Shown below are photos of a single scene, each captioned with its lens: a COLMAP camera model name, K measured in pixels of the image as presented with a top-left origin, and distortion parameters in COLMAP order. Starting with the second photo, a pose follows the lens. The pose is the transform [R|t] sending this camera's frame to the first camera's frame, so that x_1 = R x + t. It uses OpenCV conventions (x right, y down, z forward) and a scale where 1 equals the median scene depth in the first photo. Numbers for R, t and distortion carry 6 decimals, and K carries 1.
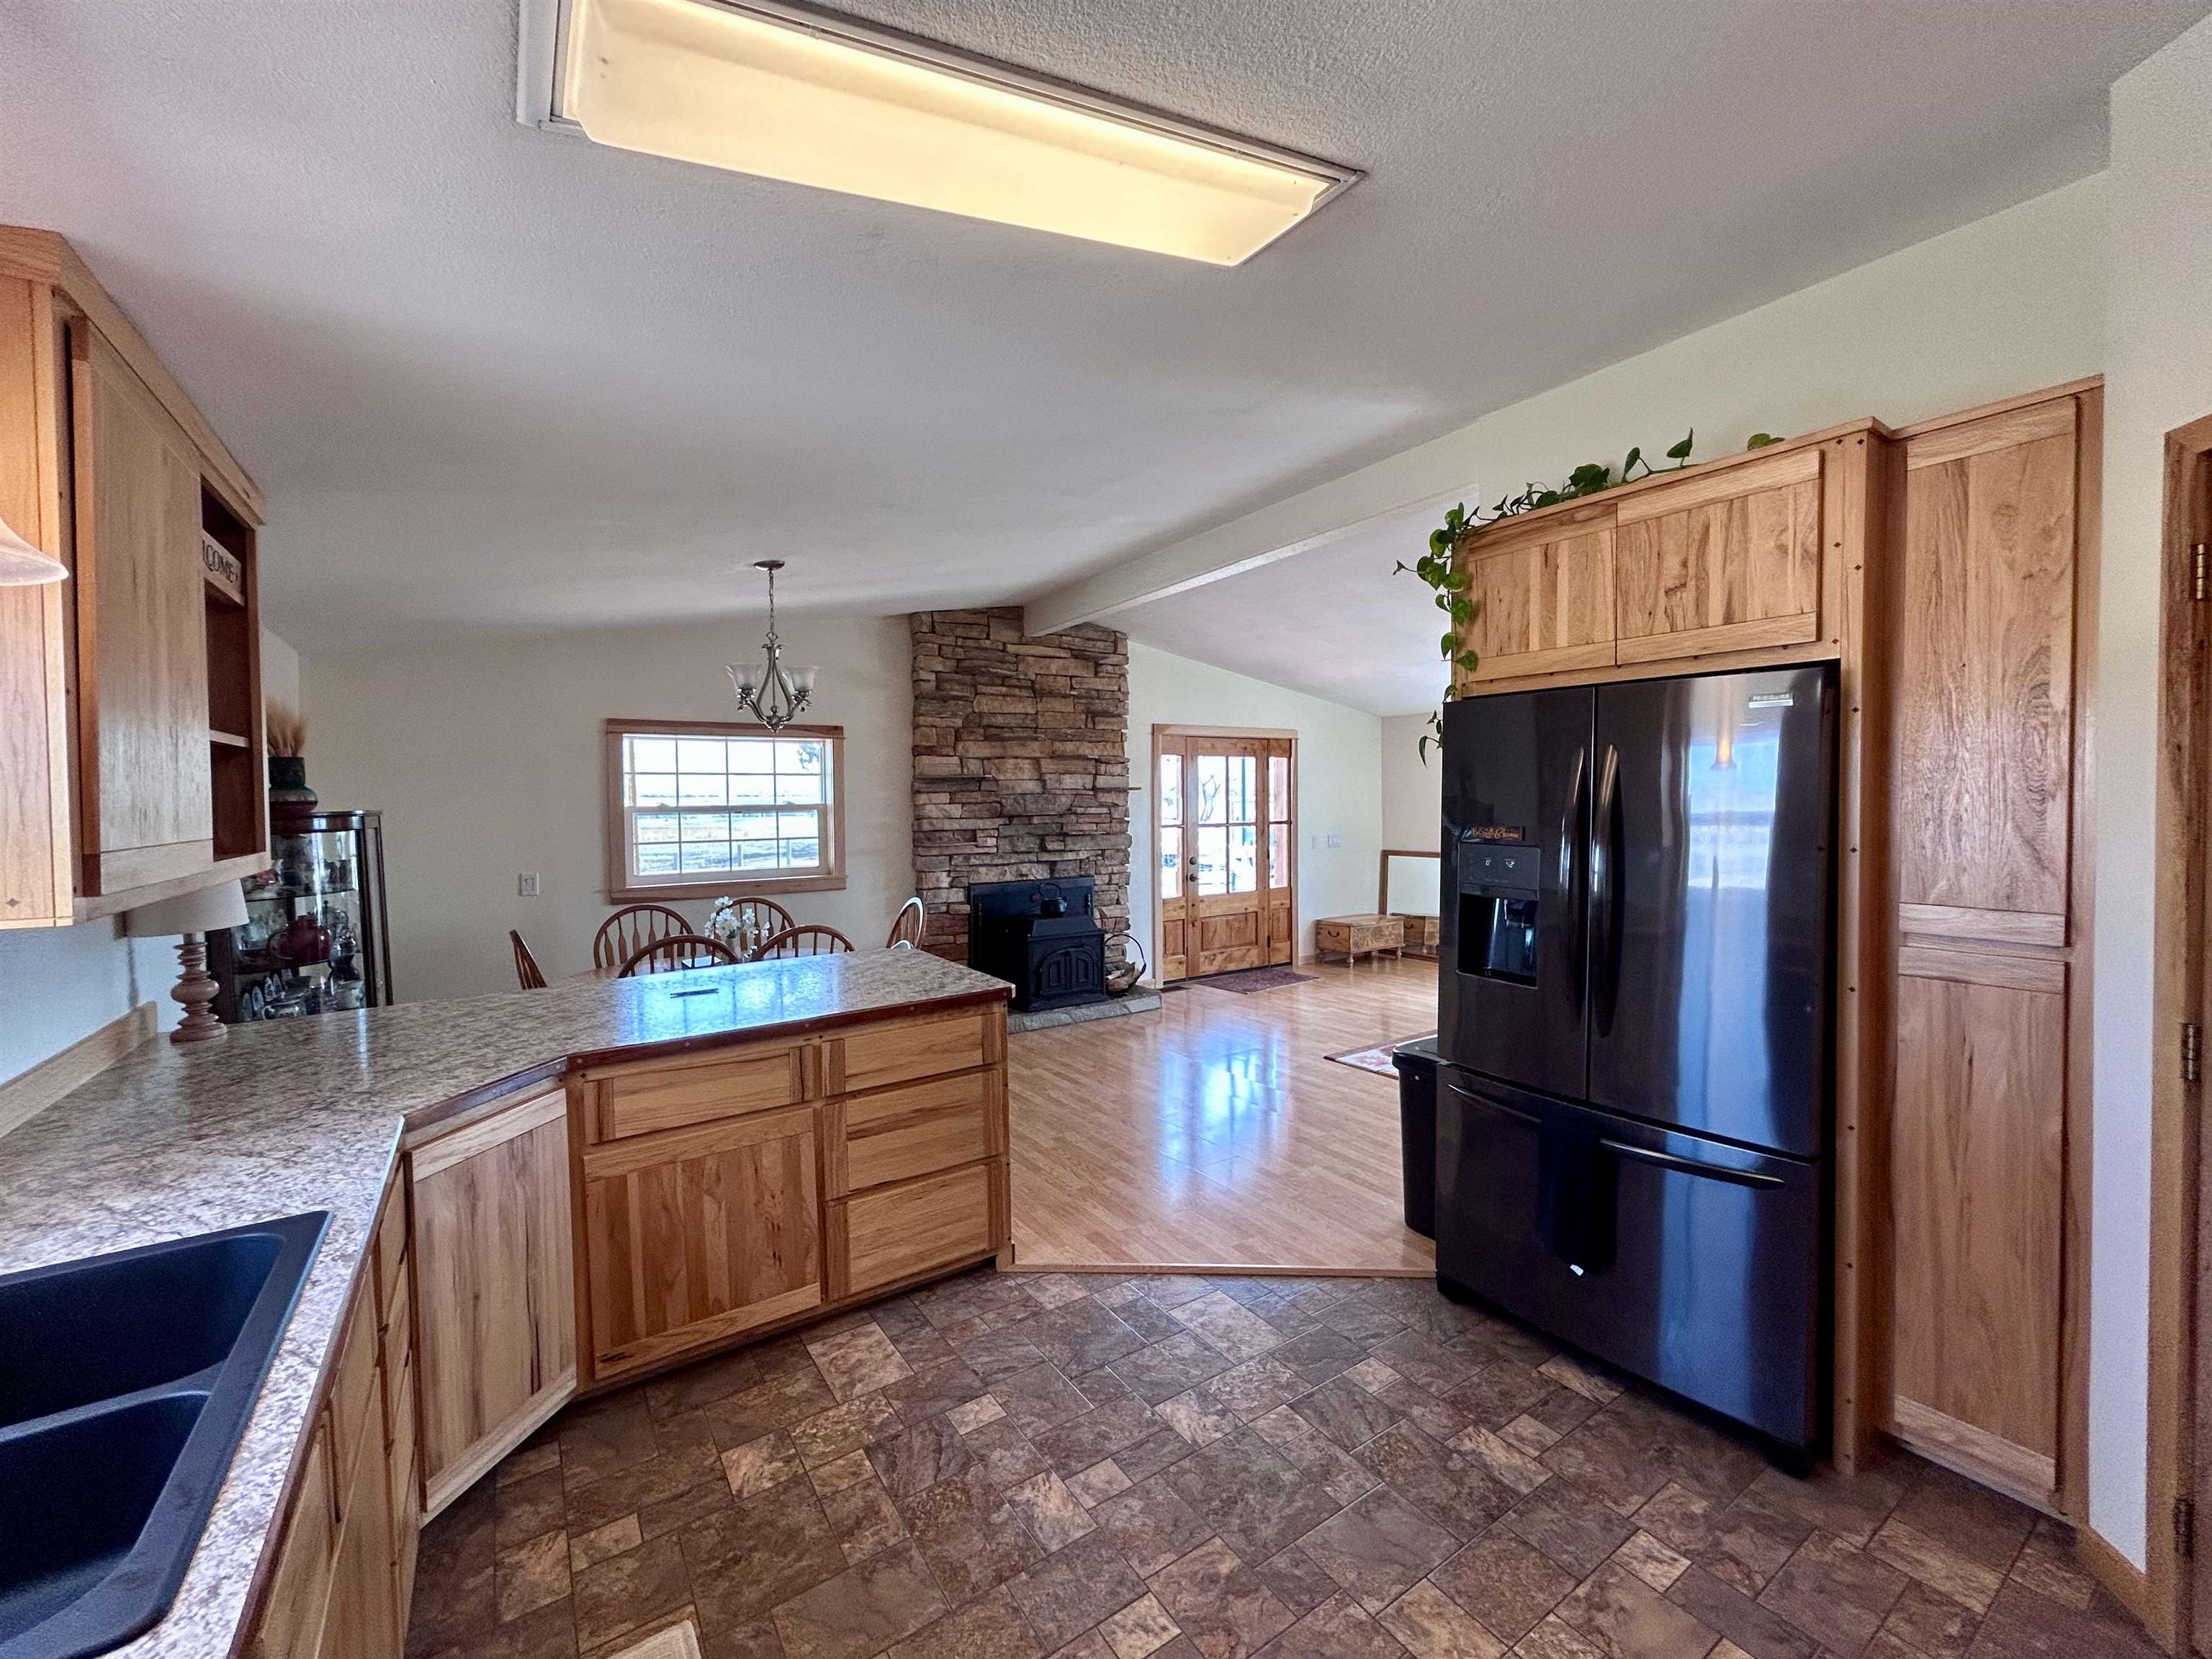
lens RADIAL K [[889.8, 0, 1106.1], [0, 889.8, 830.3], [0, 0, 1]] dist [-0.000937, -0.000049]
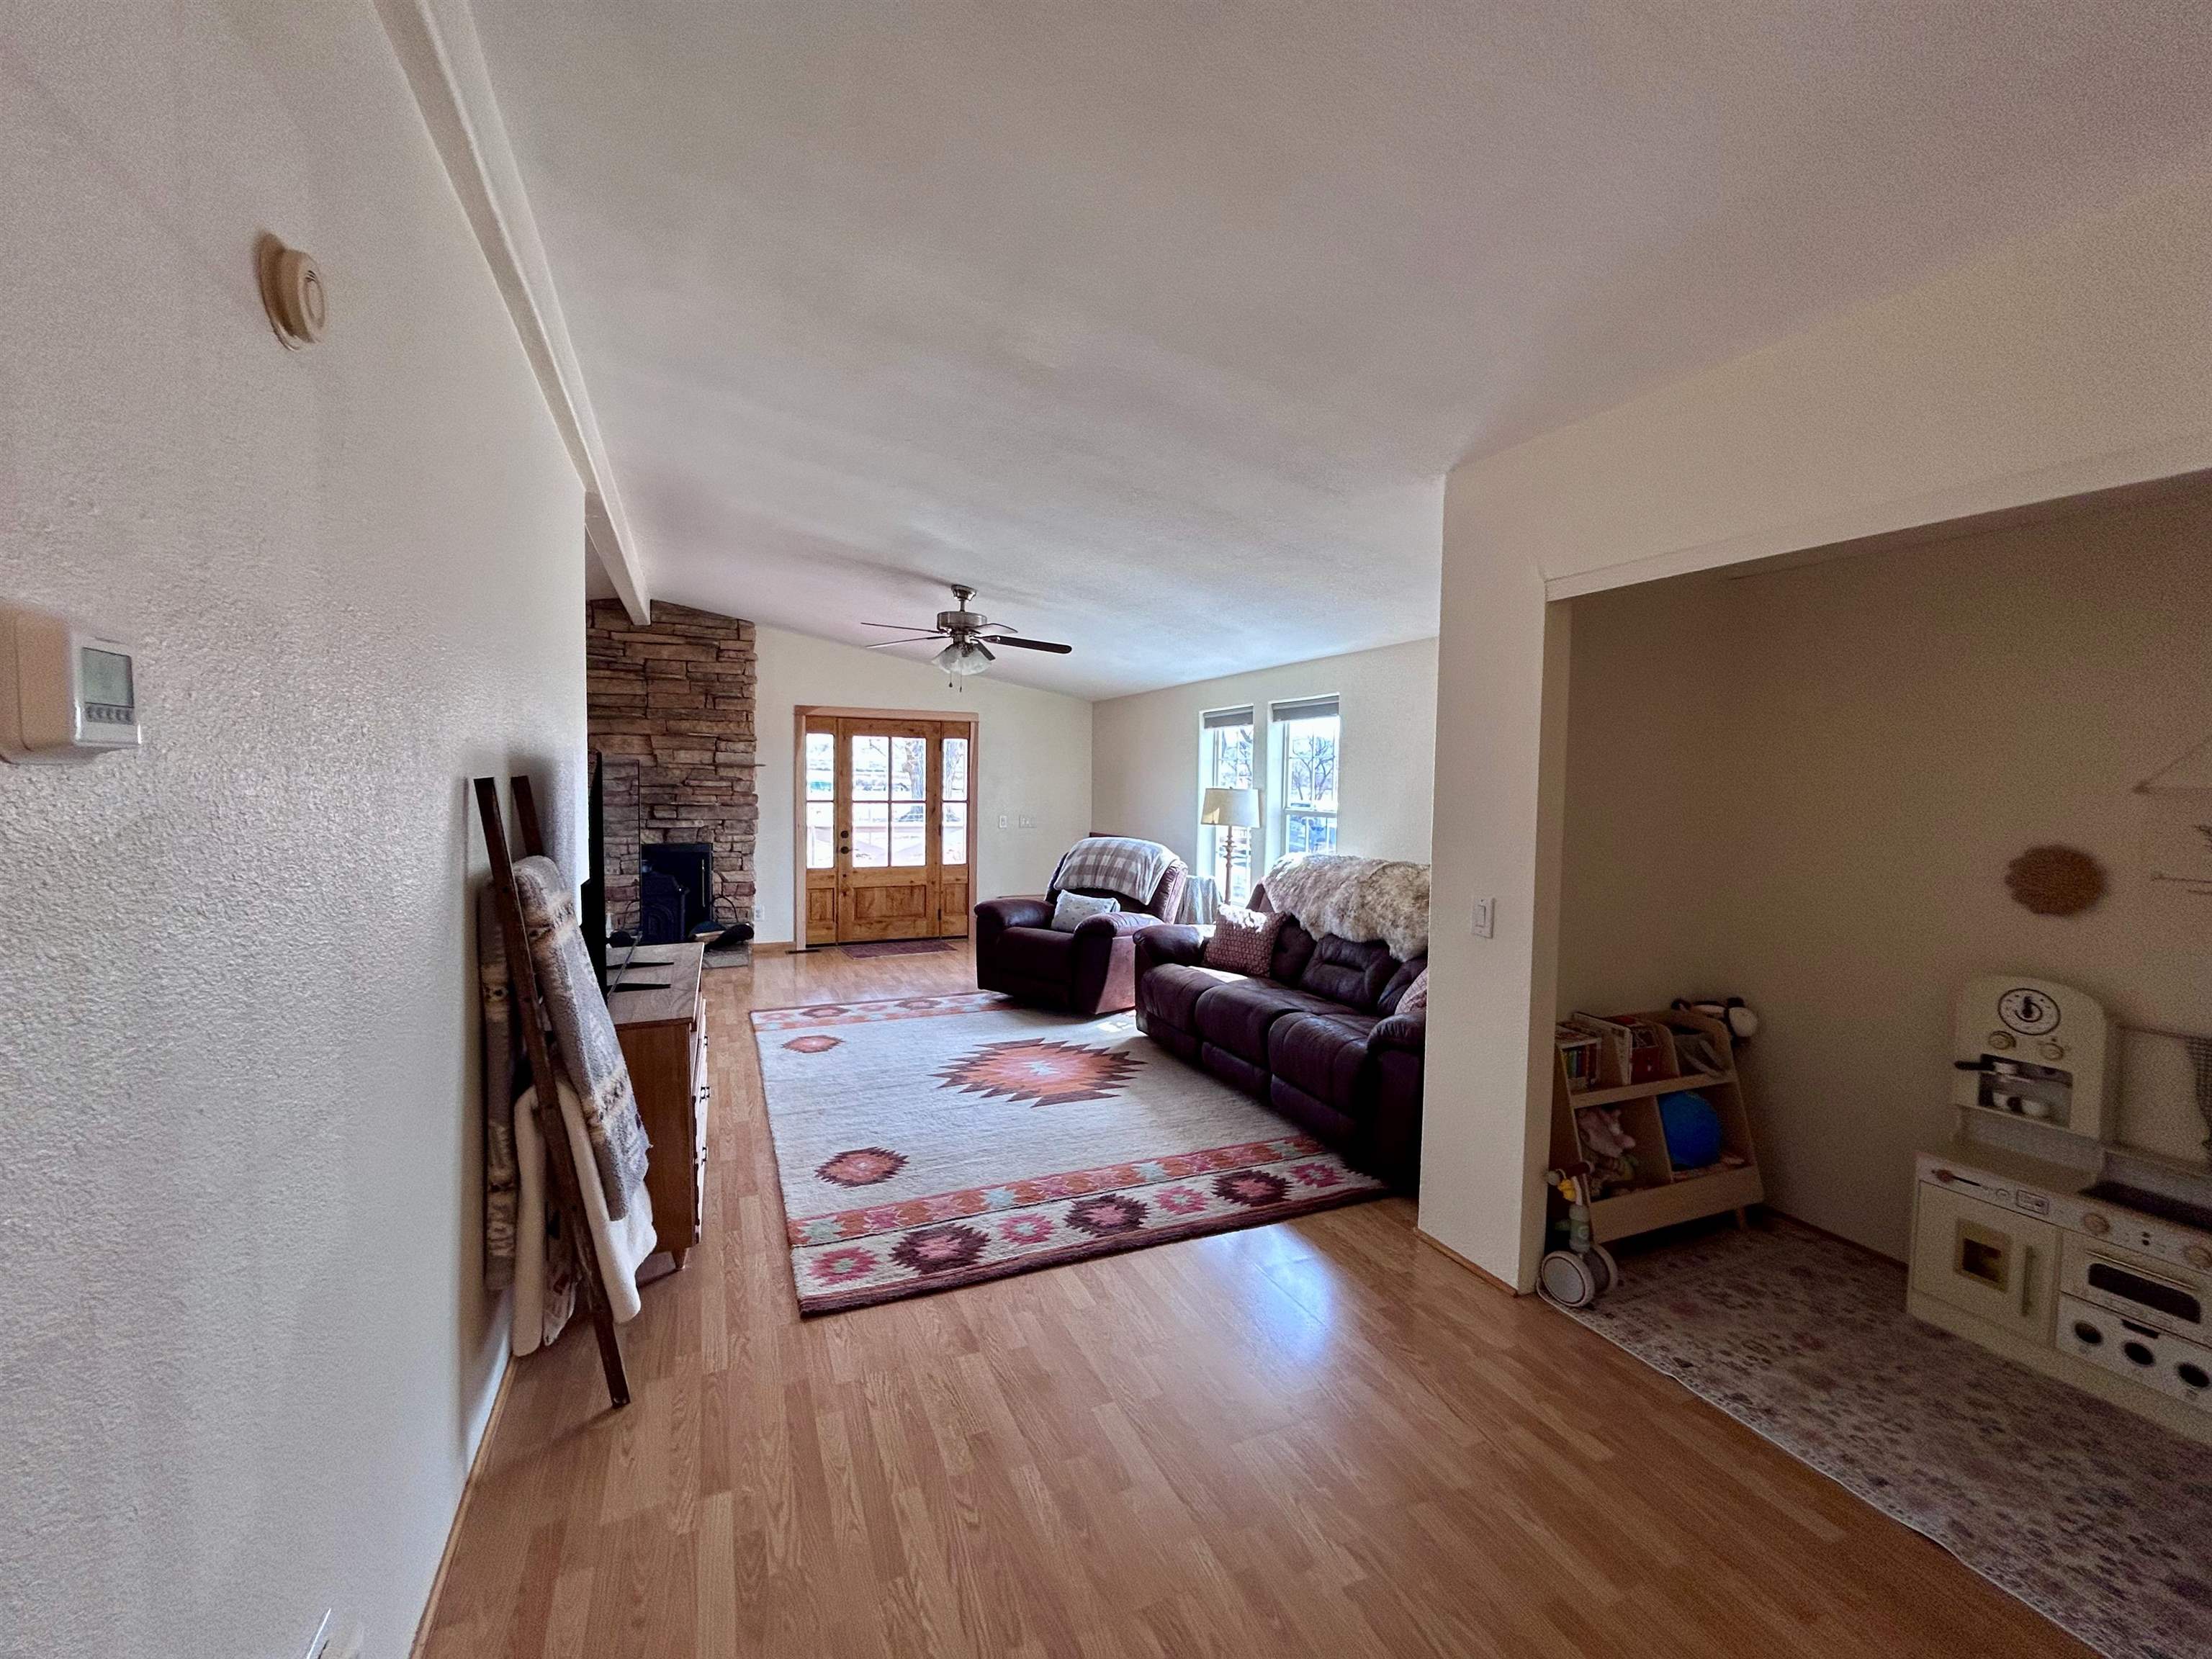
lens RADIAL K [[889.8, 0, 1101.9], [0, 889.8, 824.9], [0, 0, 1]] dist [-0.000937, -0.000049]
pose [[0.983063, 0.042267, -0.178330, 0.639805], [-0.037758, 0.998877, 0.028607, -0.020556], [0.179339, -0.021389, 0.983555, 0.005241]]
